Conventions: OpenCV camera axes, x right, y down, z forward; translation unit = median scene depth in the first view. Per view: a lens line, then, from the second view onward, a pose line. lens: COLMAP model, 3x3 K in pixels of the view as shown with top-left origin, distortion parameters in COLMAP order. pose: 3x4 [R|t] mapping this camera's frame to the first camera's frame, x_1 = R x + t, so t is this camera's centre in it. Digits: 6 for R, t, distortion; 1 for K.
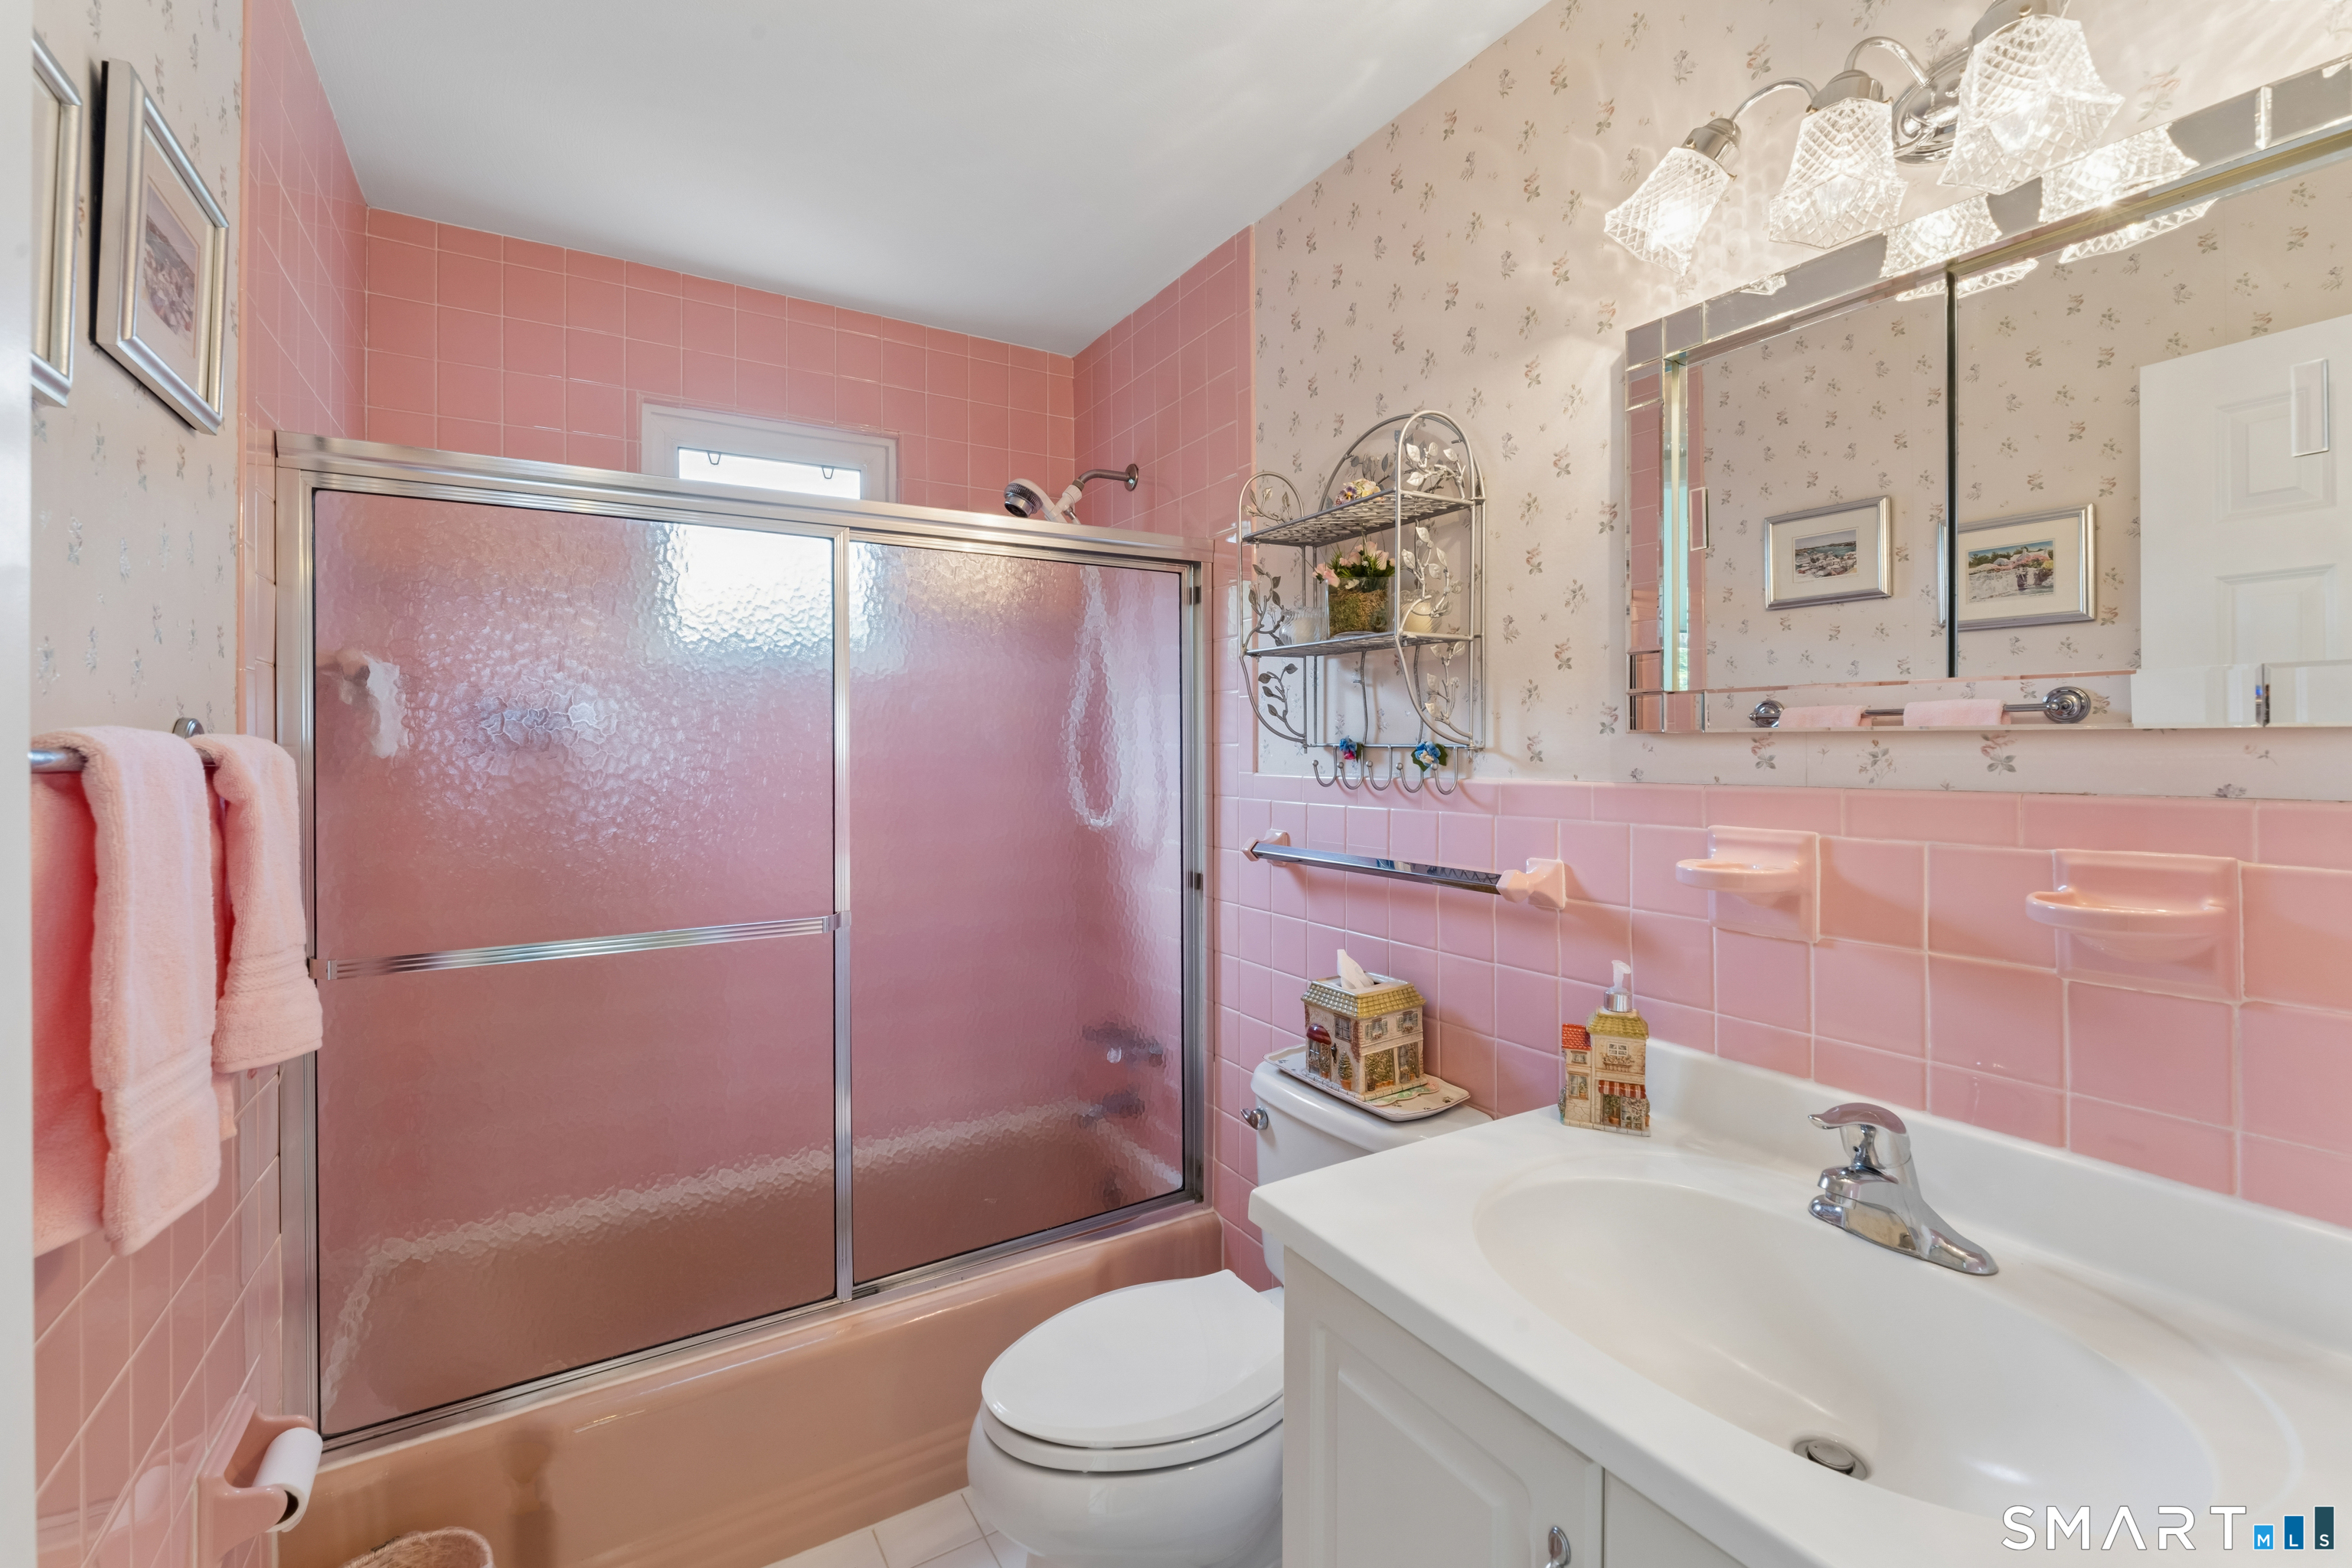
lens RADIAL K [[952.6, 0, 1079.8], [0, 952.6, 740.5], [0, 0, 1]] dist [-0.000715, -0.000838]
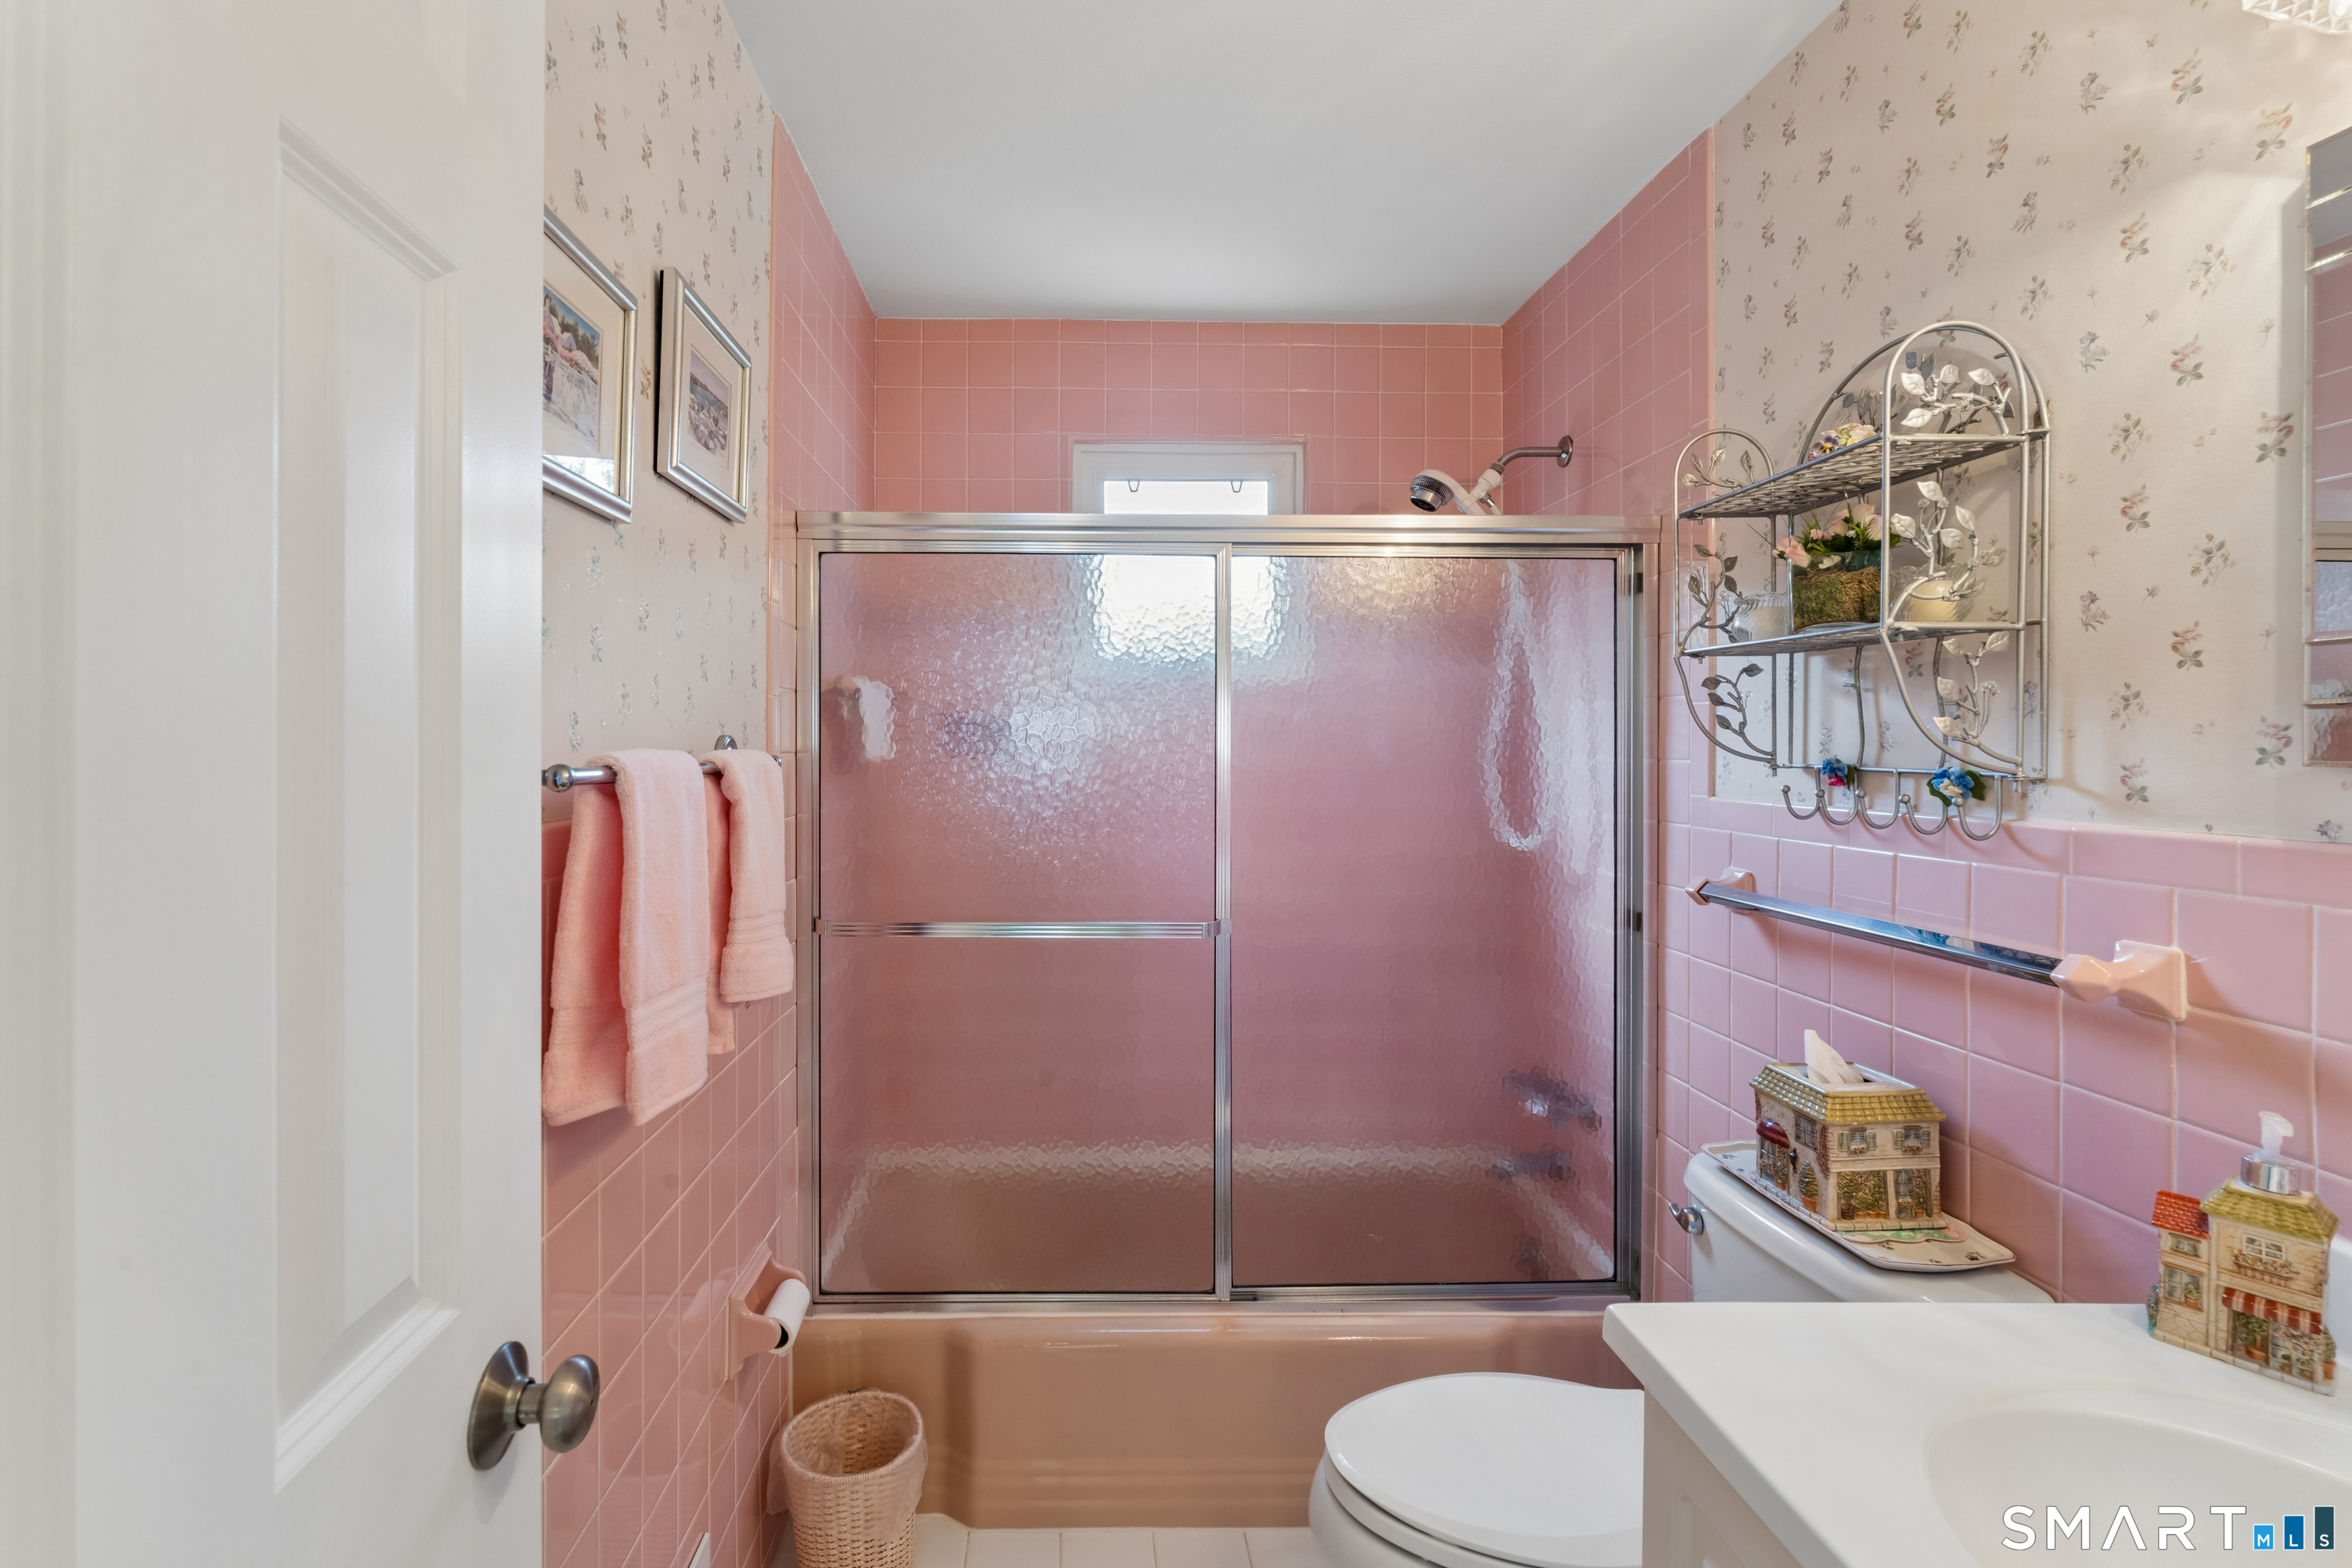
lens RADIAL K [[952.6, 0, 1079.8], [0, 952.6, 740.5], [0, 0, 1]] dist [-0.000715, -0.000838]
pose [[0.883617, 0.006474, -0.468167, 0.113152], [-0.005358, 0.999979, 0.003715, -0.018806], [0.468181, -0.000774, 0.883632, 0.029325]]
